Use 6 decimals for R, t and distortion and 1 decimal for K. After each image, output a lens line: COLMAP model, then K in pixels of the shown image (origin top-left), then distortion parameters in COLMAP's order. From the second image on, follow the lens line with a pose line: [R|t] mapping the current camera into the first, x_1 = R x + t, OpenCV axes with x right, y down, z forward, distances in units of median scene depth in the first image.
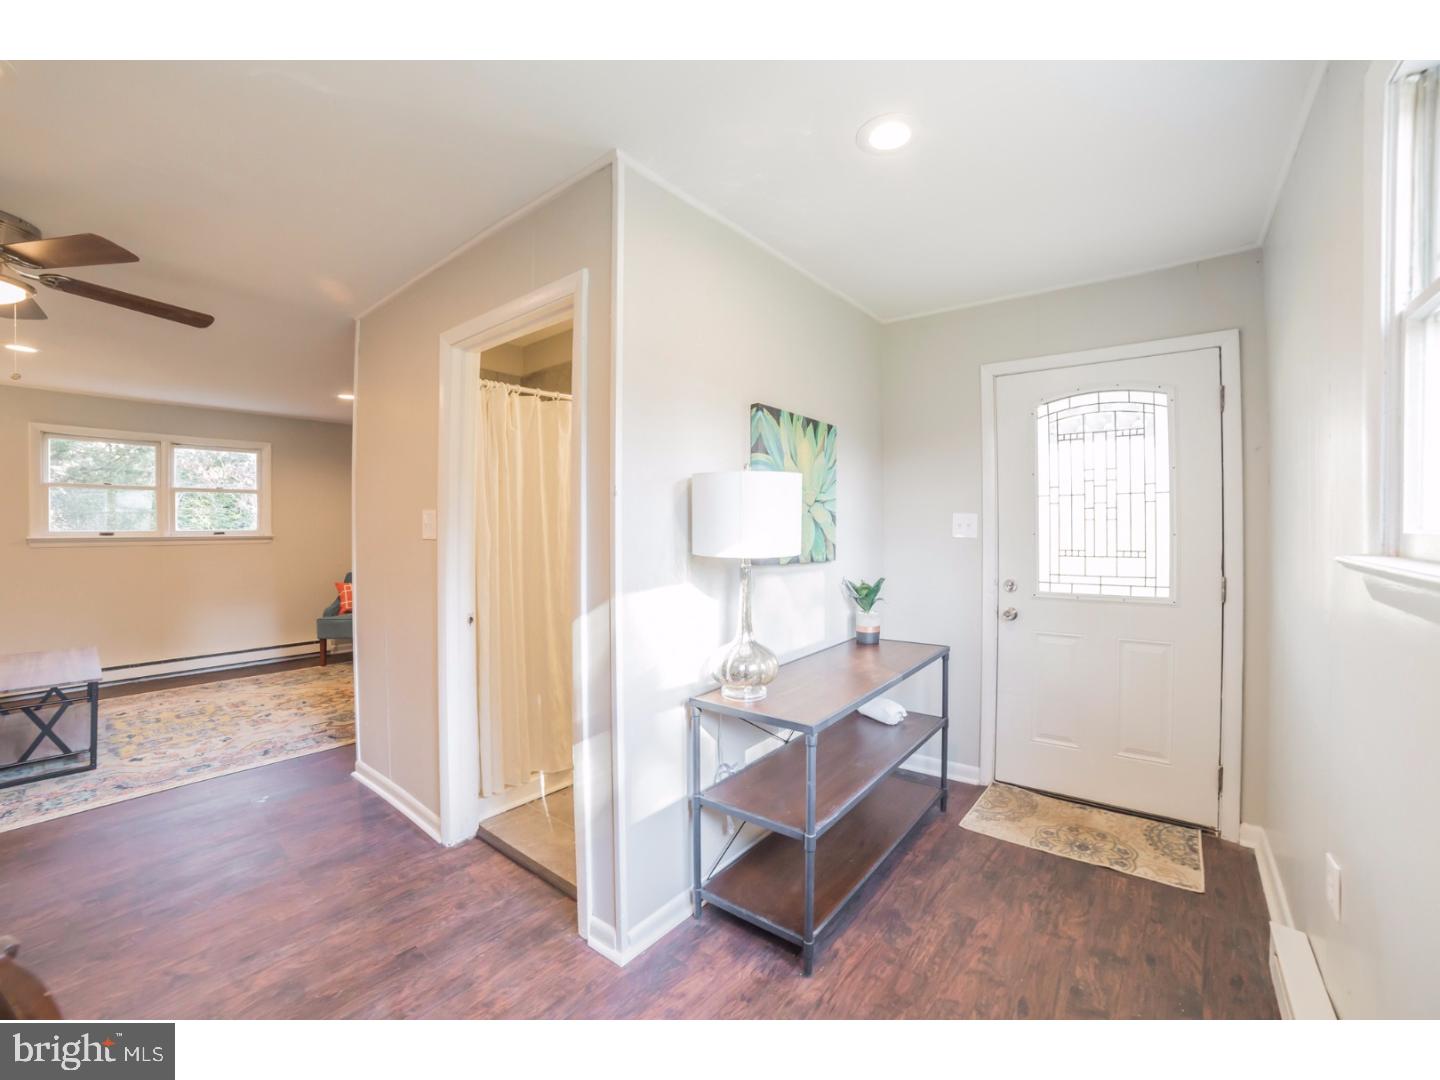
lens RADIAL K [[579.3, 0, 719.6], [0, 579.3, 535.1], [0, 0, 1]] dist [-0.080600, 0.034375]
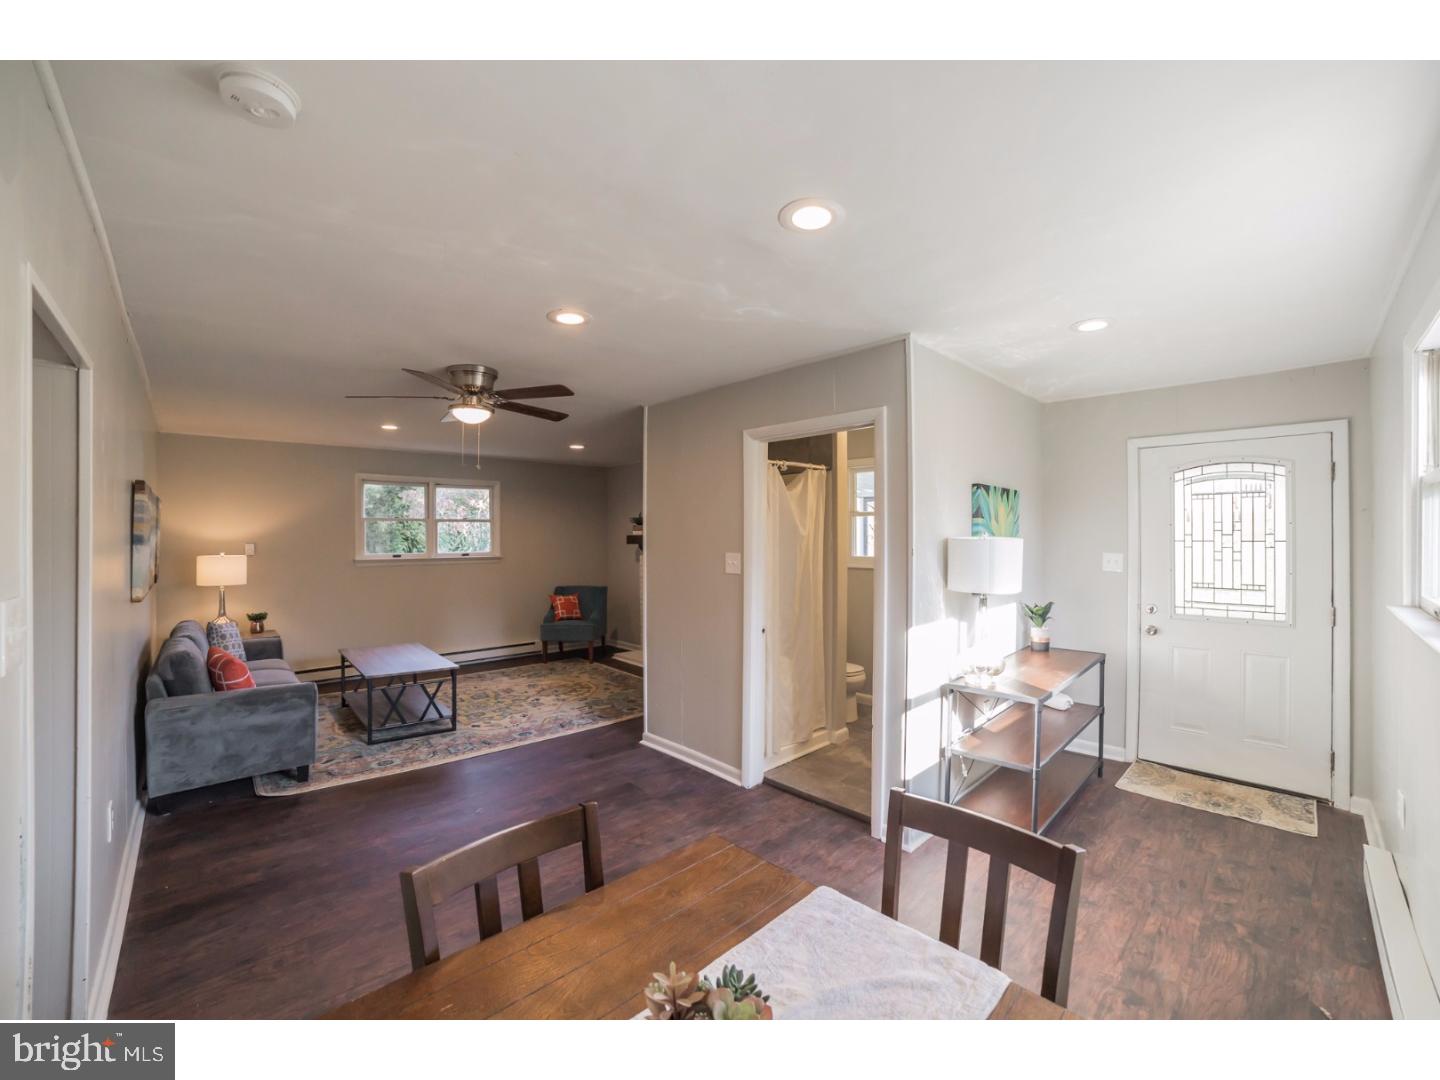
lens RADIAL K [[595.5, 0, 720.0], [0, 595.5, 540.0], [0, 0, 1]] dist [-0.077791, 0.035427]
pose [[0.993889, 0.003173, -0.110337, -0.379681], [-0.003261, 0.999994, -0.000618, -0.075763], [0.110334, 0.000974, 0.993894, -0.493973]]
